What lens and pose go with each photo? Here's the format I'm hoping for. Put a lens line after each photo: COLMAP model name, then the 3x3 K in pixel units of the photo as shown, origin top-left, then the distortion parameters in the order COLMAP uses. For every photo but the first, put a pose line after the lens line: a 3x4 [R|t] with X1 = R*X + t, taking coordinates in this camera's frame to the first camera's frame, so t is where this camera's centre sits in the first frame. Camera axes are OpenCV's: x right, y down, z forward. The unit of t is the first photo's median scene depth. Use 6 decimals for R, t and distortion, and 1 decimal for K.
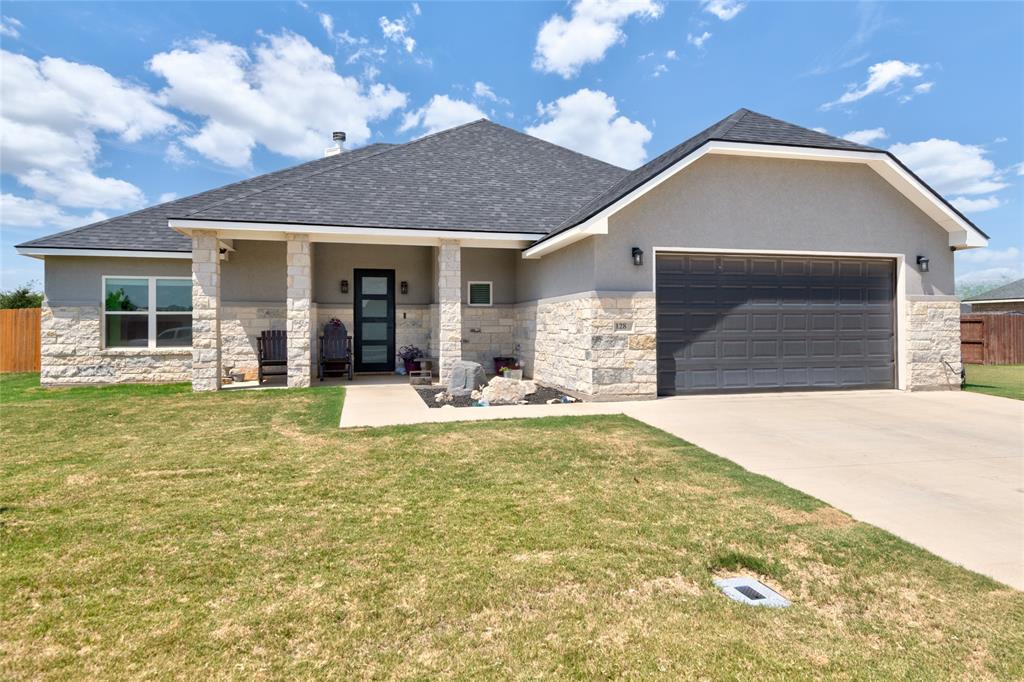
lens RADIAL K [[583.8, 0, 512.4], [0, 583.8, 330.6], [0, 0, 1]] dist [0.006154, -0.000600]
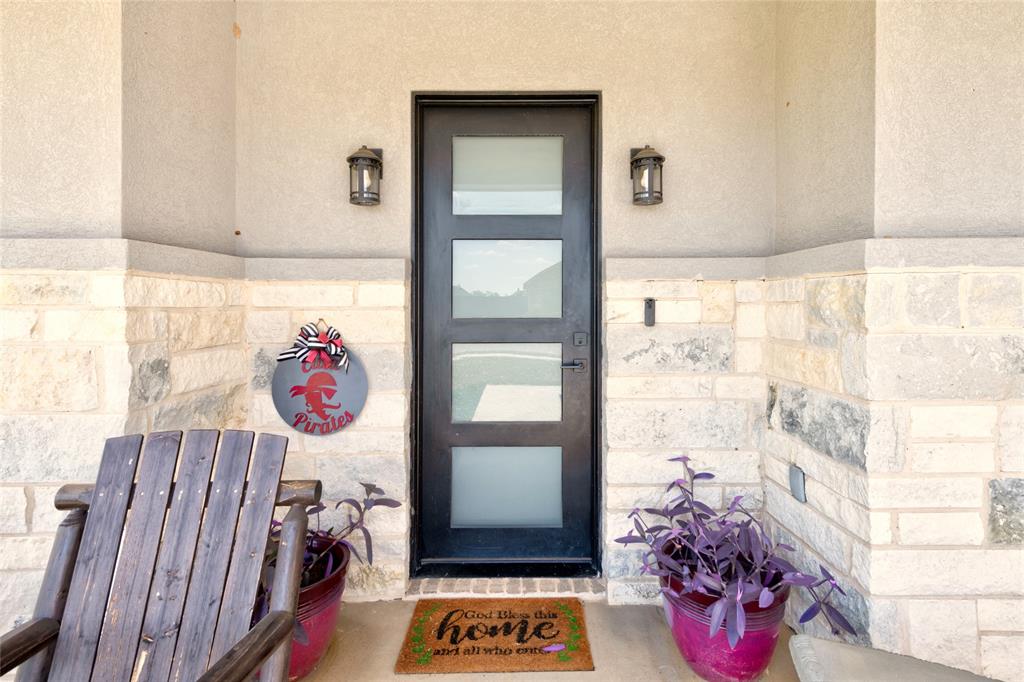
lens RADIAL K [[479.2, 0, 519.5], [0, 479.2, 335.3], [0, 0, 1]] dist [0.000895, -0.000045]
pose [[0.969337, 0.015233, -0.245264, -0.230449], [-0.001392, 0.998401, 0.056509, -0.032873], [0.245732, -0.054435, 0.967808, 1.018037]]
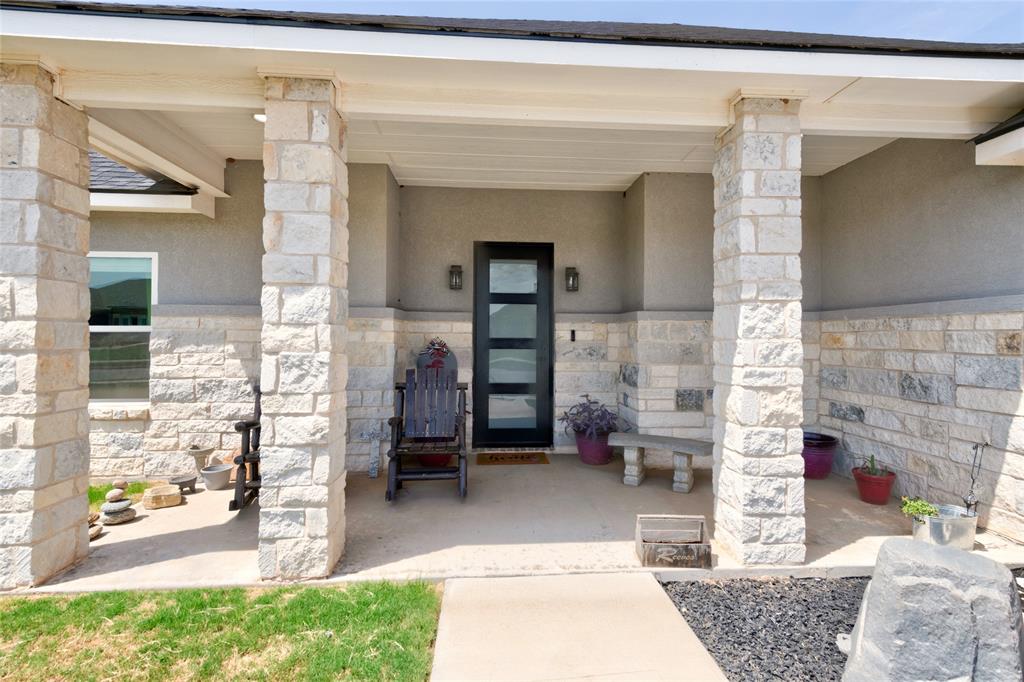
lens RADIAL K [[479.2, 0, 511.1], [0, 479.2, 341.0], [0, 0, 1]] dist [0.000895, -0.000045]
pose [[0.981400, 0.010211, -0.191703, -0.194413], [-0.010122, 0.999948, 0.001444, -0.025821], [0.191707, 0.000523, 0.981452, 0.729259]]
